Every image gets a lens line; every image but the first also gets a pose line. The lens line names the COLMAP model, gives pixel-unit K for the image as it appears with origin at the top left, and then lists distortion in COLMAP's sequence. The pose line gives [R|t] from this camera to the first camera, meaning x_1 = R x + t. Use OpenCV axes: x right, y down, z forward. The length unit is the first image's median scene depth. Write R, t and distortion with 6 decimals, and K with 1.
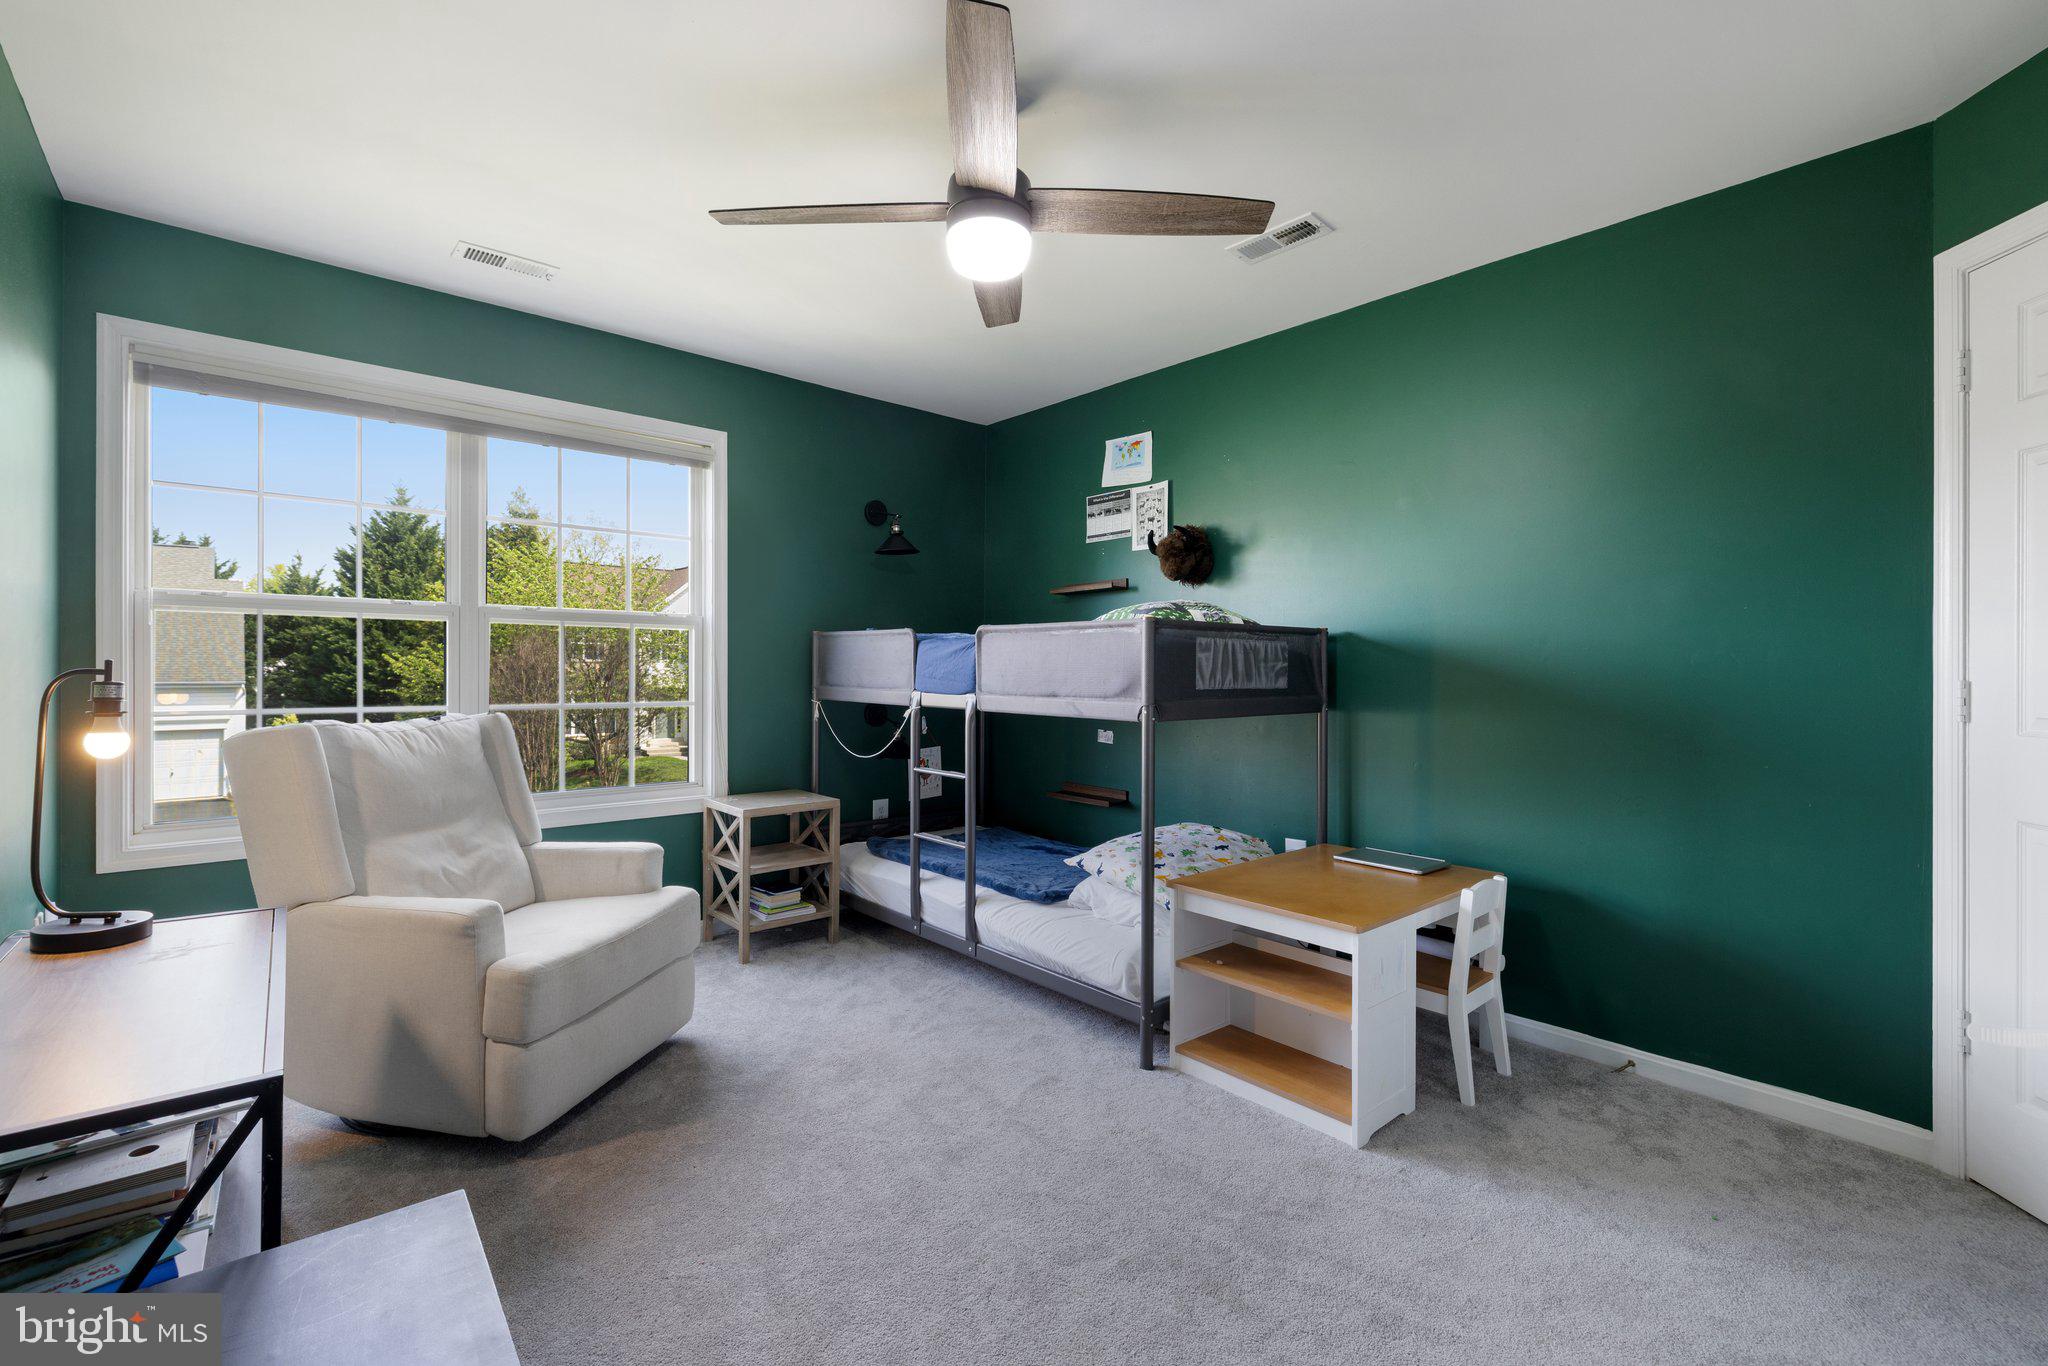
lens RADIAL K [[876.8, 0, 1023.2], [0, 876.8, 668.3], [0, 0, 1]] dist [-0.001012, 0.000036]
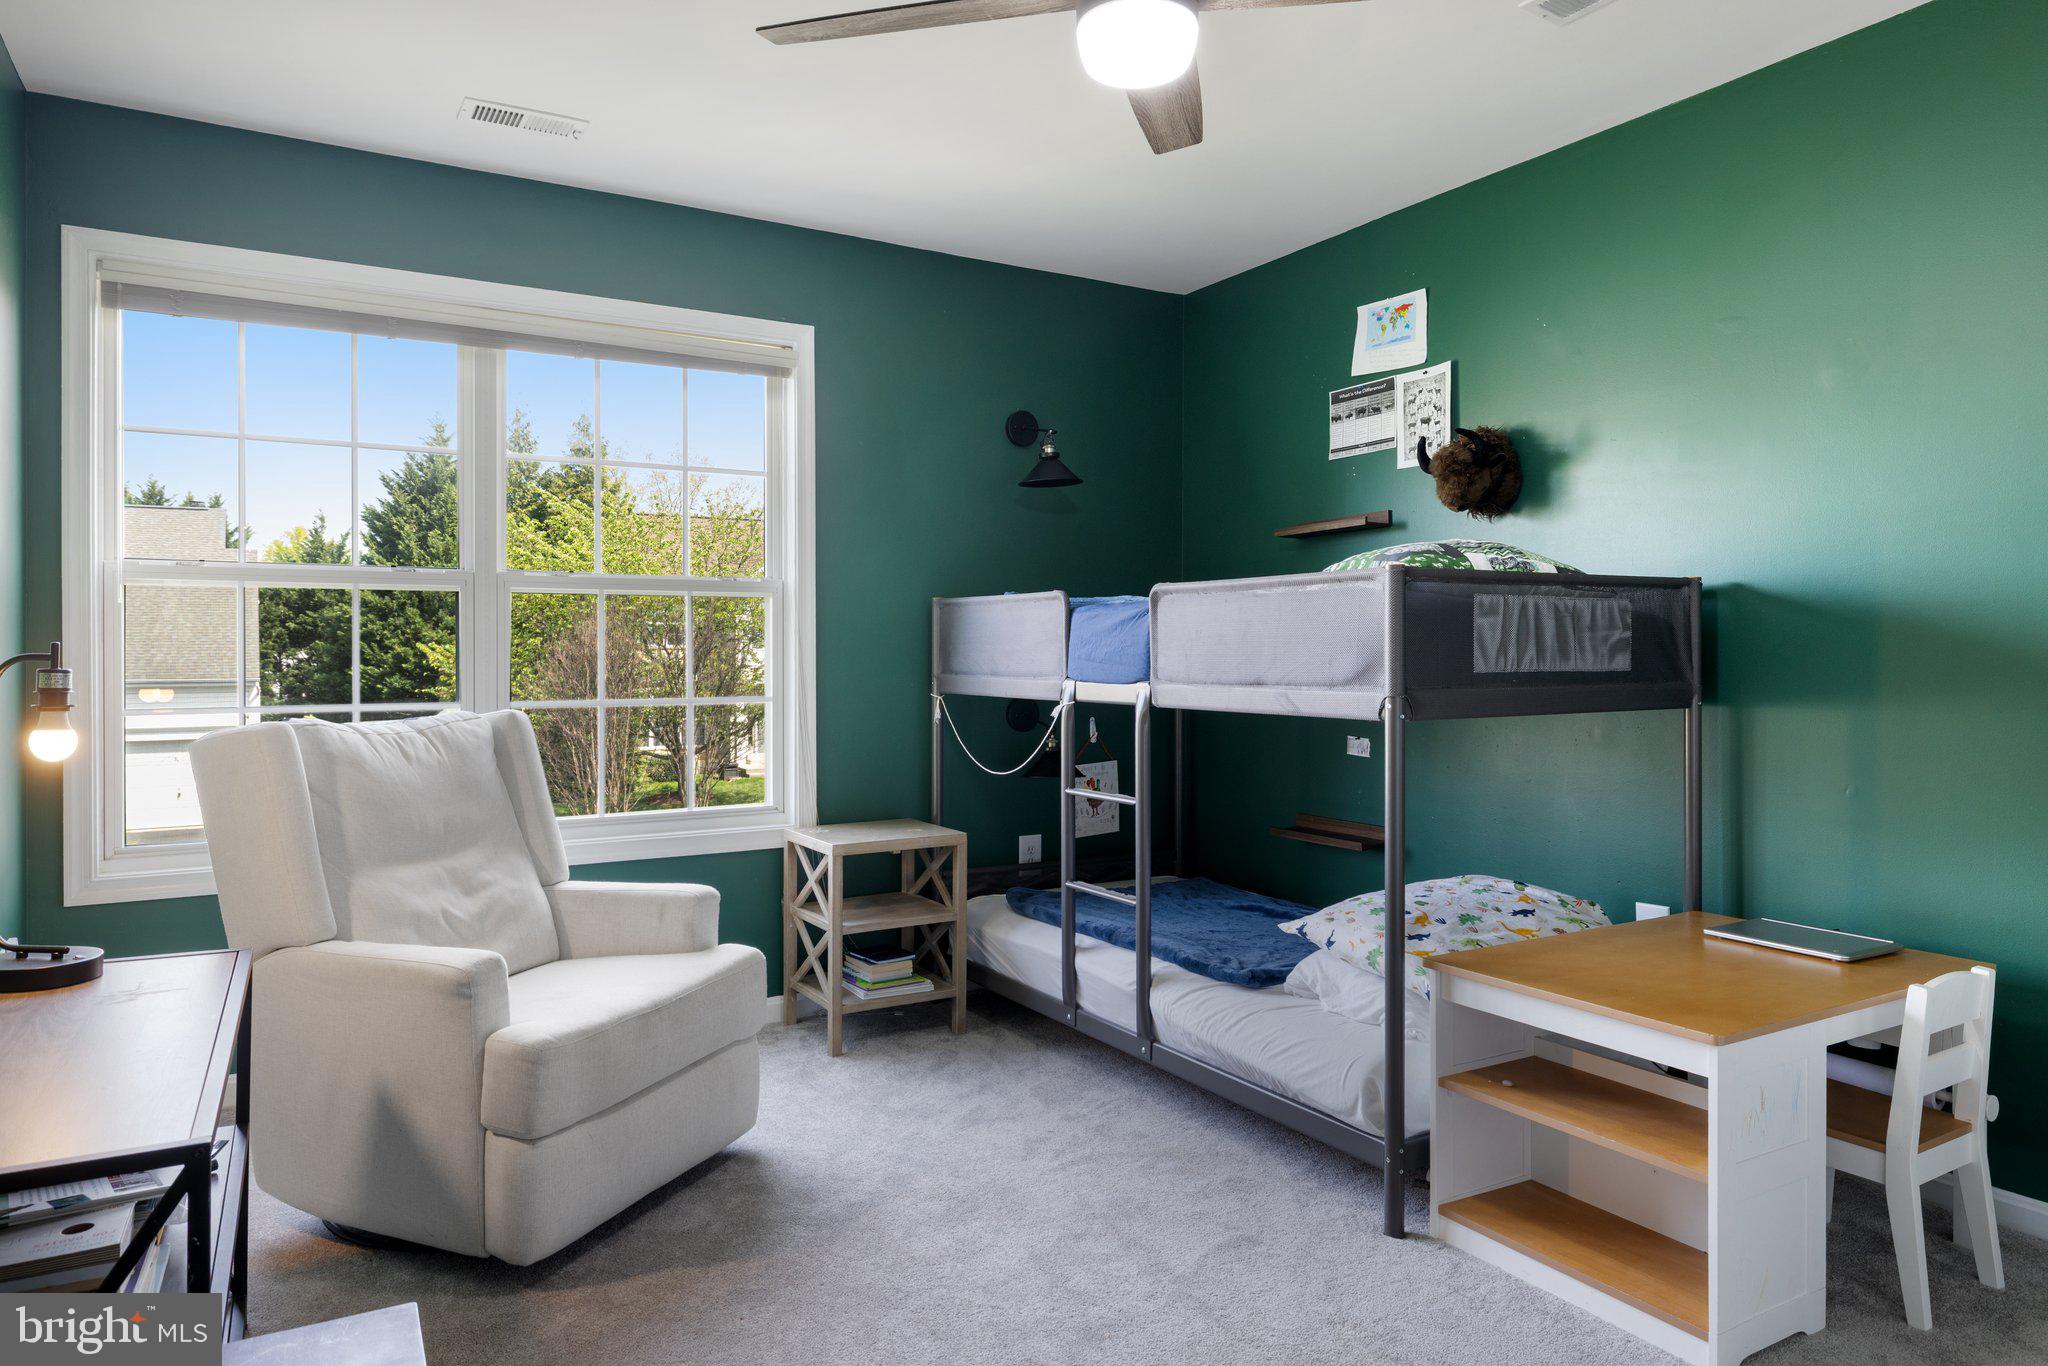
lens RADIAL K [[1281.7, 0, 1046.9], [0, 1281.7, 649.3], [0, 0, 1]] dist [-0.004865, 0.002775]
pose [[0.983876, -0.011858, -0.178456, 0.052594], [0.011378, 0.999928, -0.003714, 0.006352], [0.178487, 0.001624, 0.983941, -0.013686]]
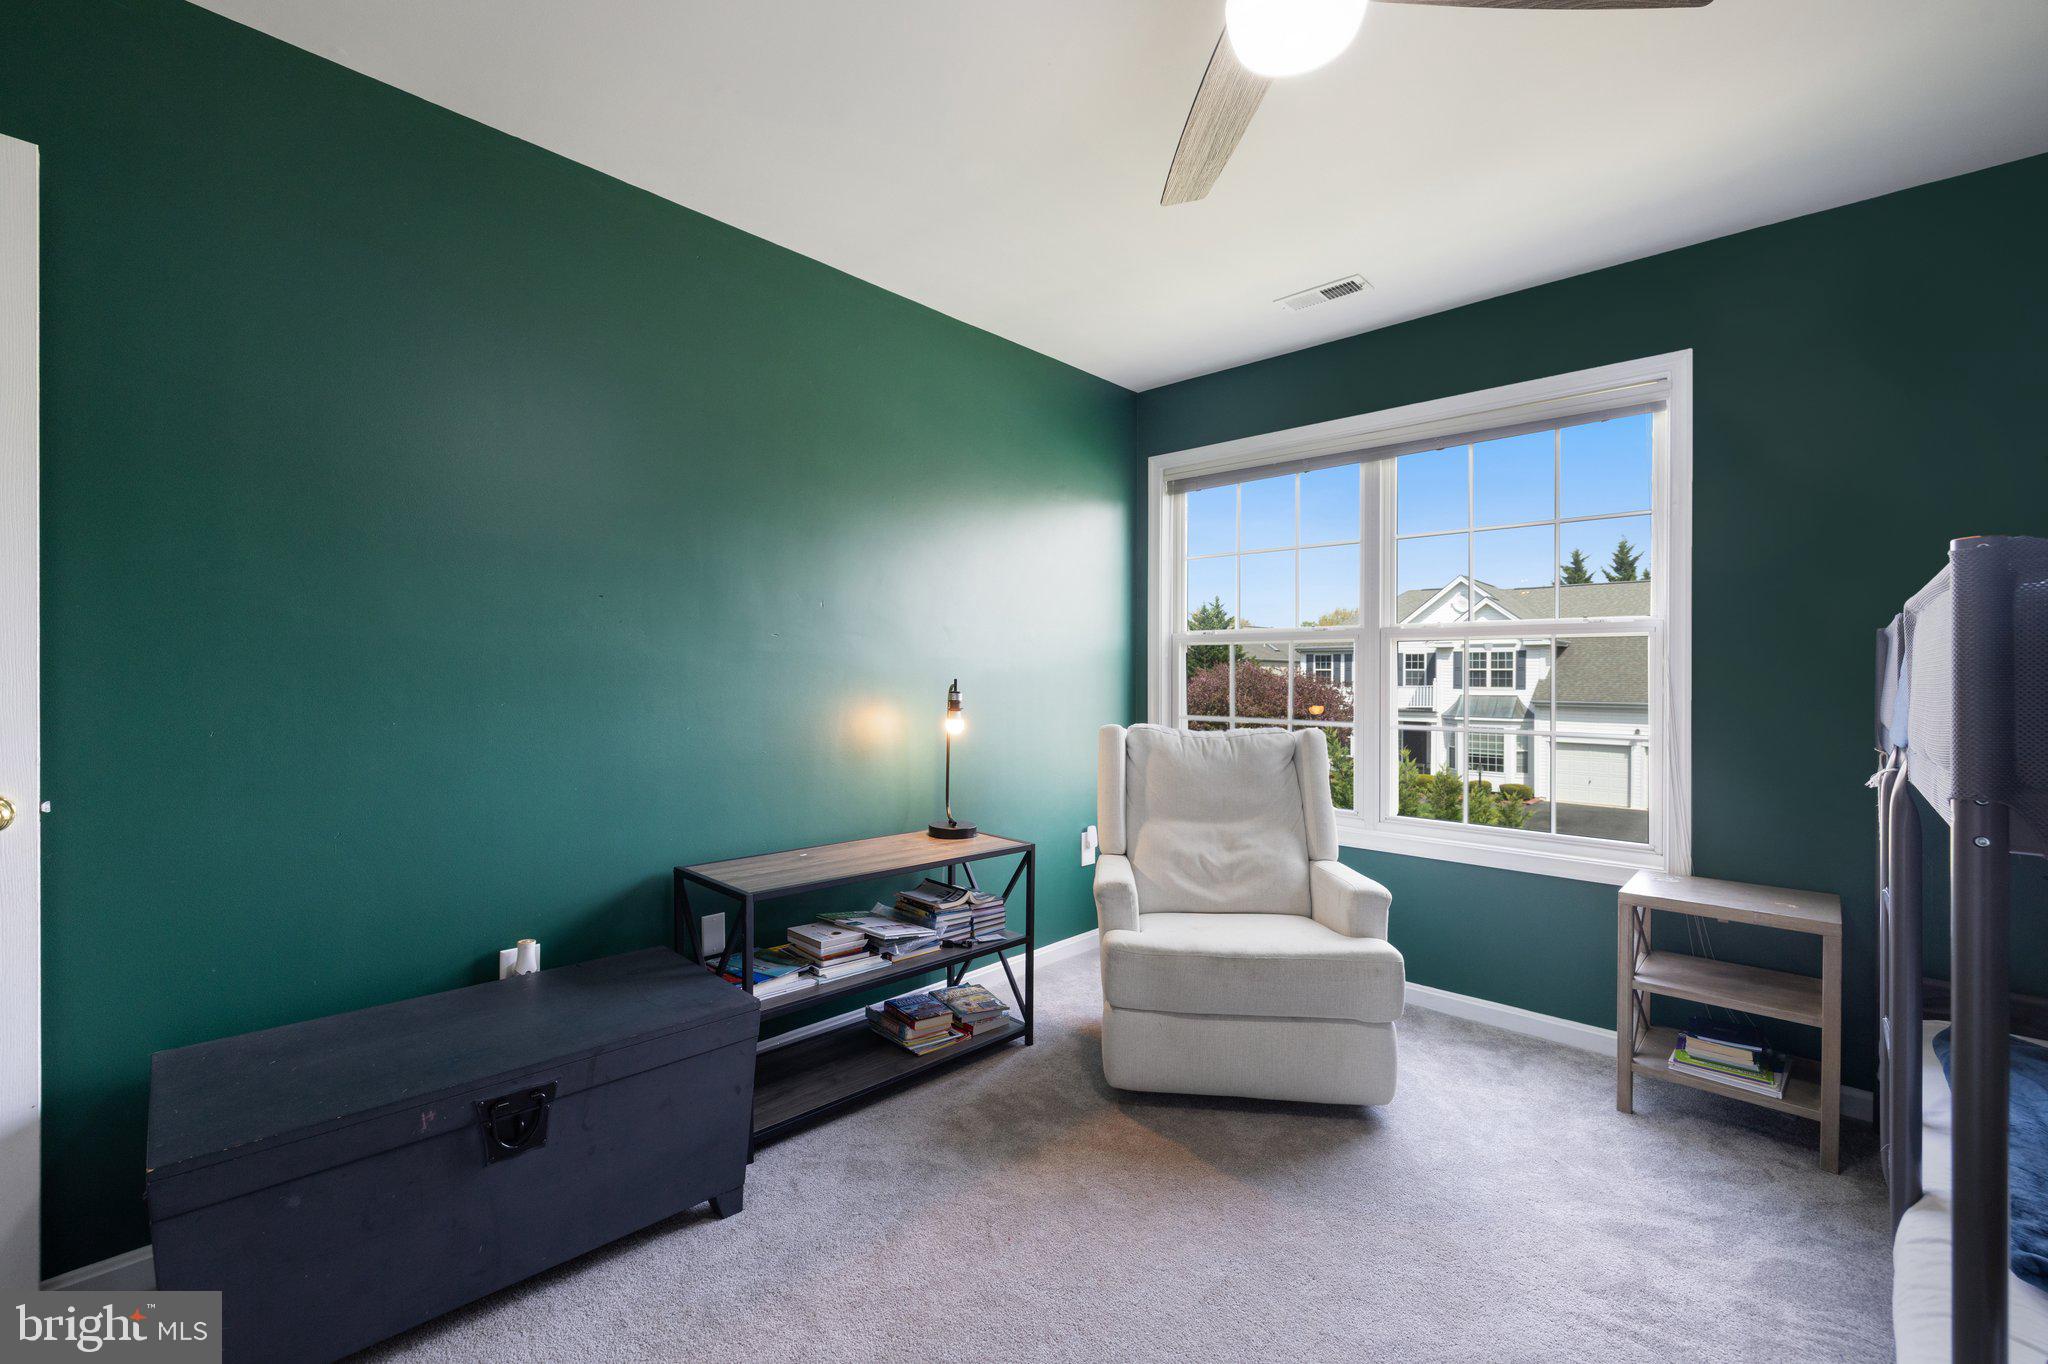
lens RADIAL K [[876.8, 0, 992.7], [0, 876.8, 681.0], [0, 0, 1]] dist [-0.001012, 0.000036]
pose [[0.070691, -0.004345, -0.997489, 0.389780], [-0.011957, 0.999915, -0.005203, 0.002797], [0.997427, 0.012295, 0.070633, 0.501956]]
